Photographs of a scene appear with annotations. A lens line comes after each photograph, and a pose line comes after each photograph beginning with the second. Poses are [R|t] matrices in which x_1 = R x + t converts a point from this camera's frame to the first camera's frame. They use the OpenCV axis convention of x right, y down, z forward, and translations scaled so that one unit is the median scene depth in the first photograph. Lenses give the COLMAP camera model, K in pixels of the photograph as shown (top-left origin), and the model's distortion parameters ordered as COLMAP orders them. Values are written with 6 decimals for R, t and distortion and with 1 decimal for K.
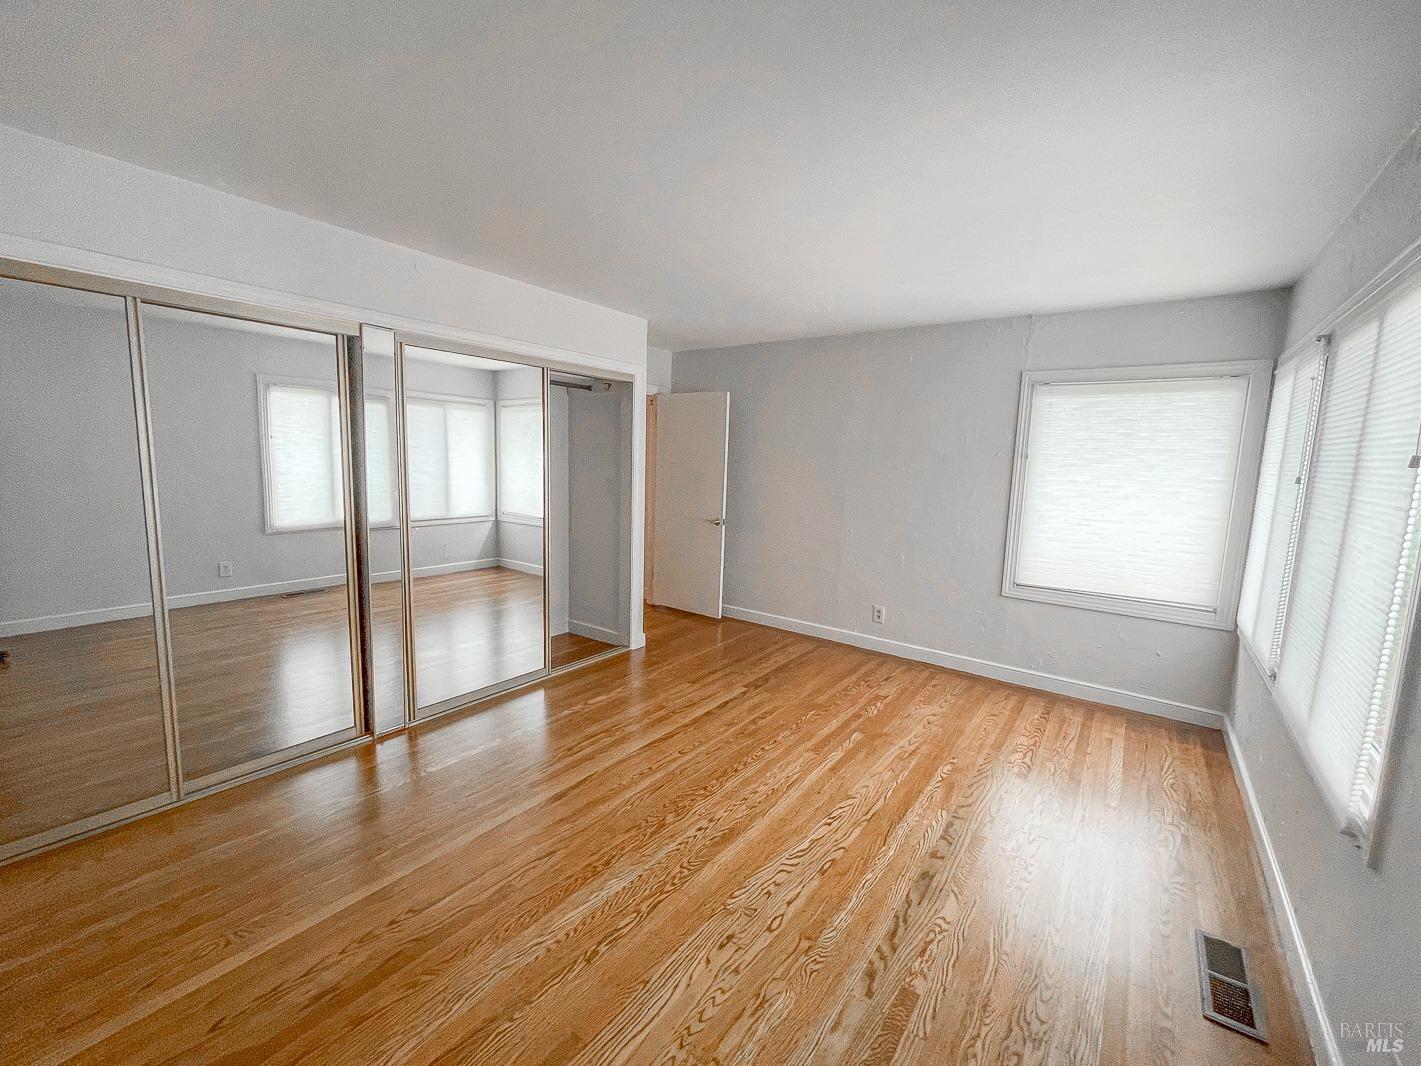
lens RADIAL K [[595.0, 0, 710.9], [0, 595.0, 534.1], [0, 0, 1]] dist [0.000566, 0.002297]
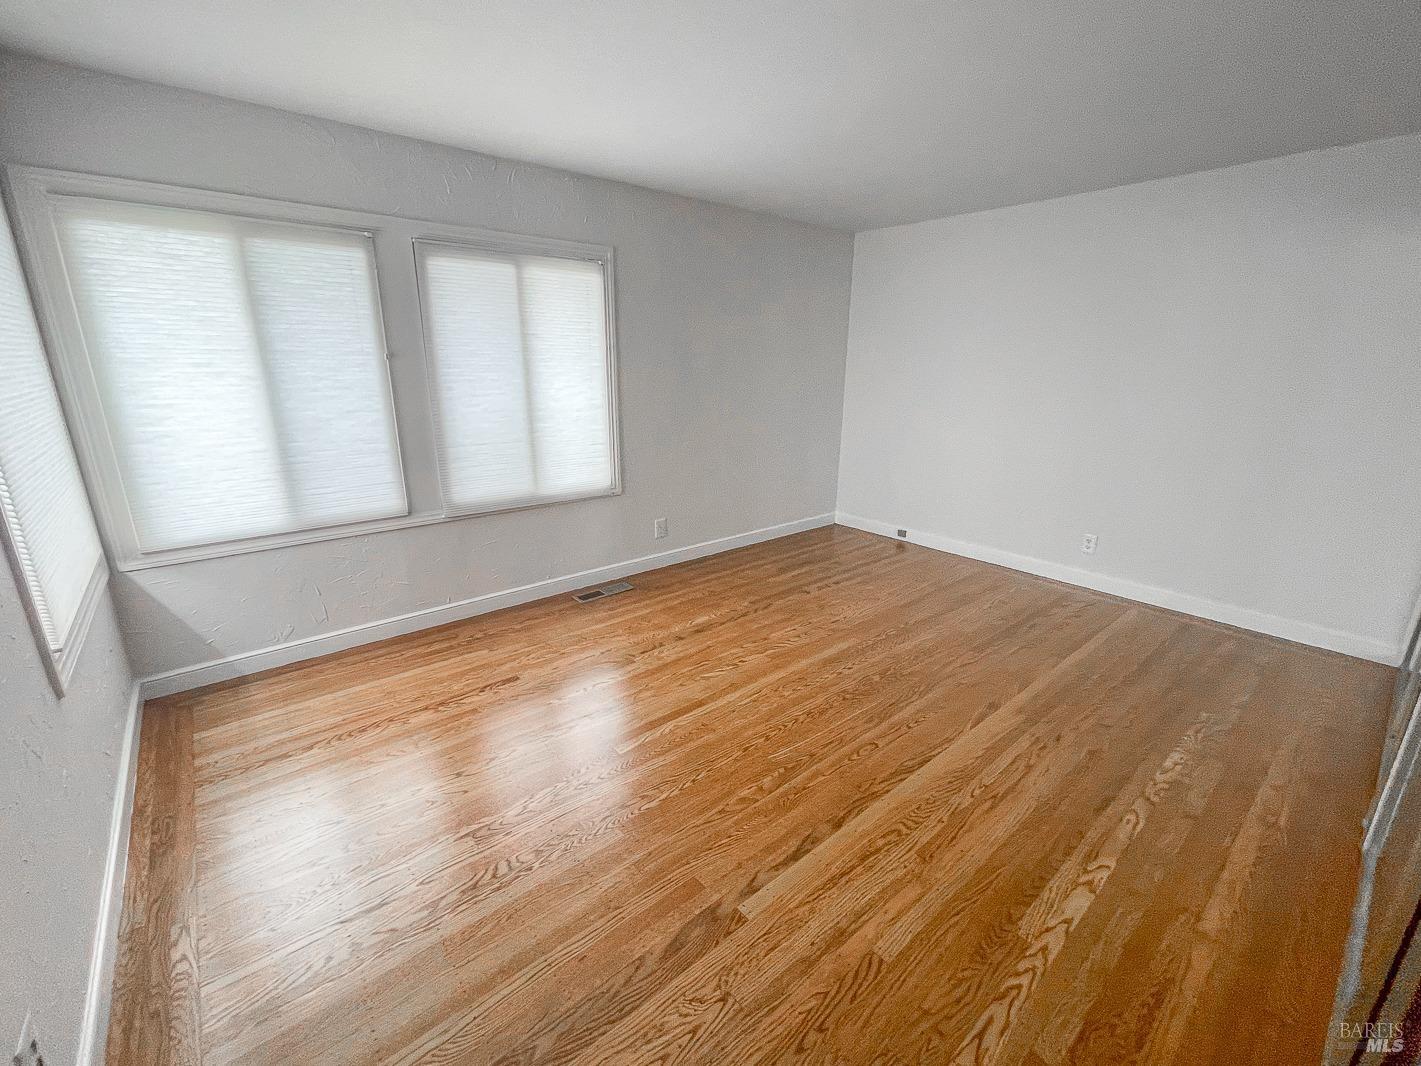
lens RADIAL K [[595.0, 0, 704.2], [0, 595.0, 531.6], [0, 0, 1]] dist [0.000566, 0.002297]
pose [[-0.969399, -0.103617, 0.222553, 0.026931], [-0.005172, 0.914979, 0.403469, -0.246466], [-0.245438, 0.389971, -0.887515, 1.963984]]
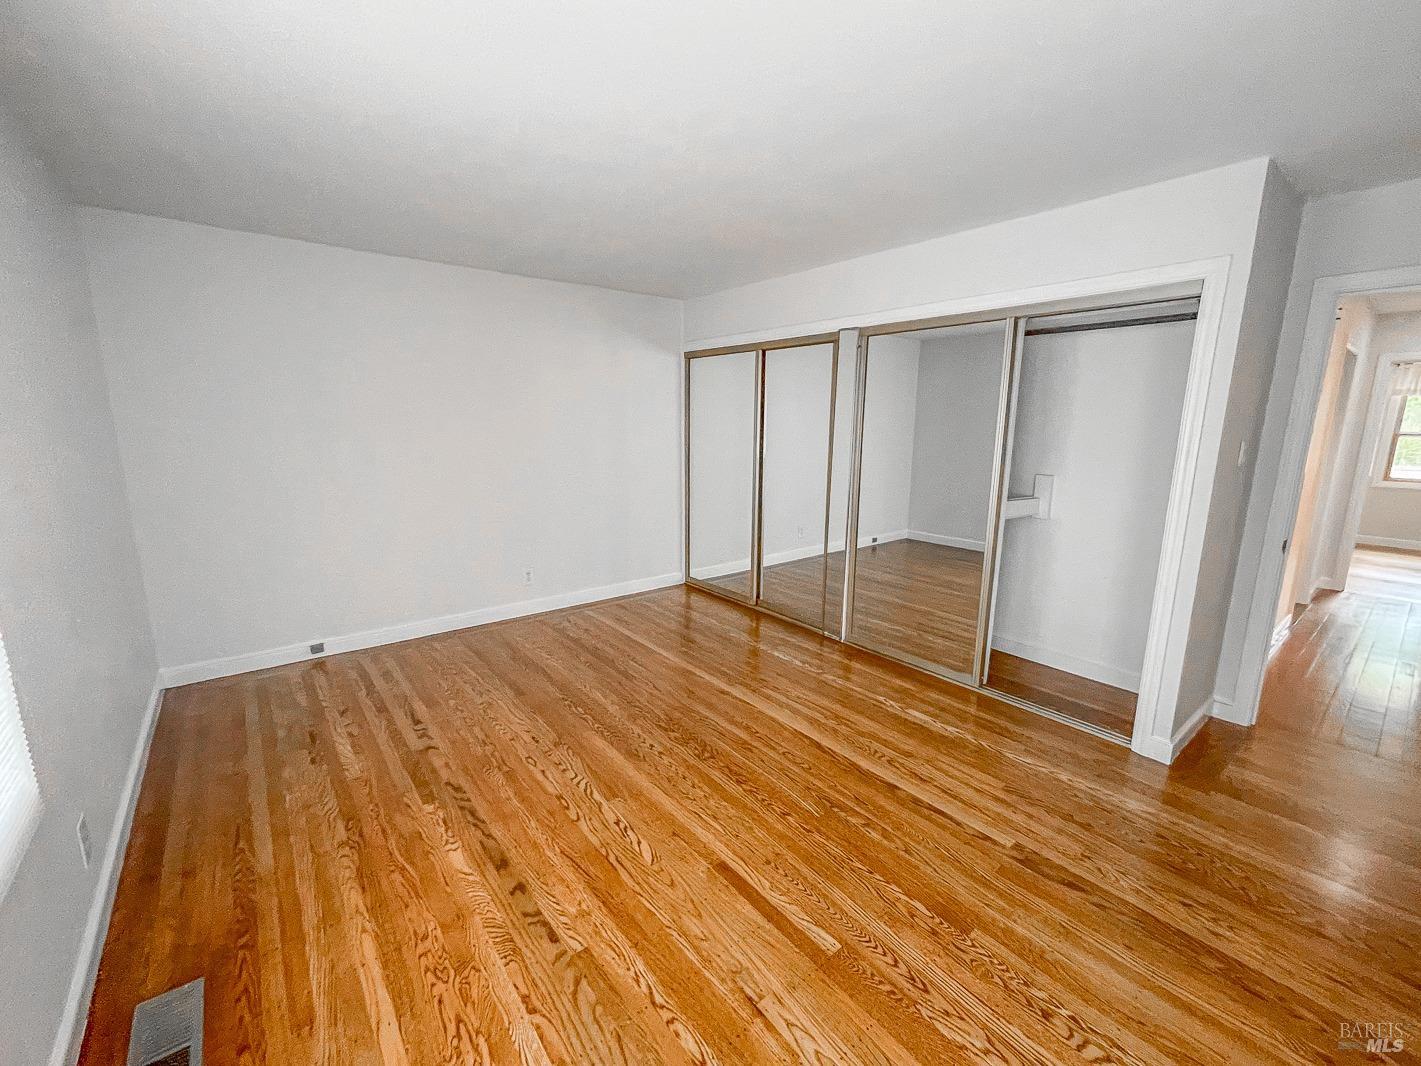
lens RADIAL K [[595.0, 0, 707.8], [0, 595.0, 531.4], [0, 0, 1]] dist [0.000566, 0.002297]
pose [[-0.266348, 0.148623, -0.952350, 0.944694], [-0.140072, 0.971584, 0.190799, -0.137108], [0.953645, 0.184217, -0.237961, 1.244041]]
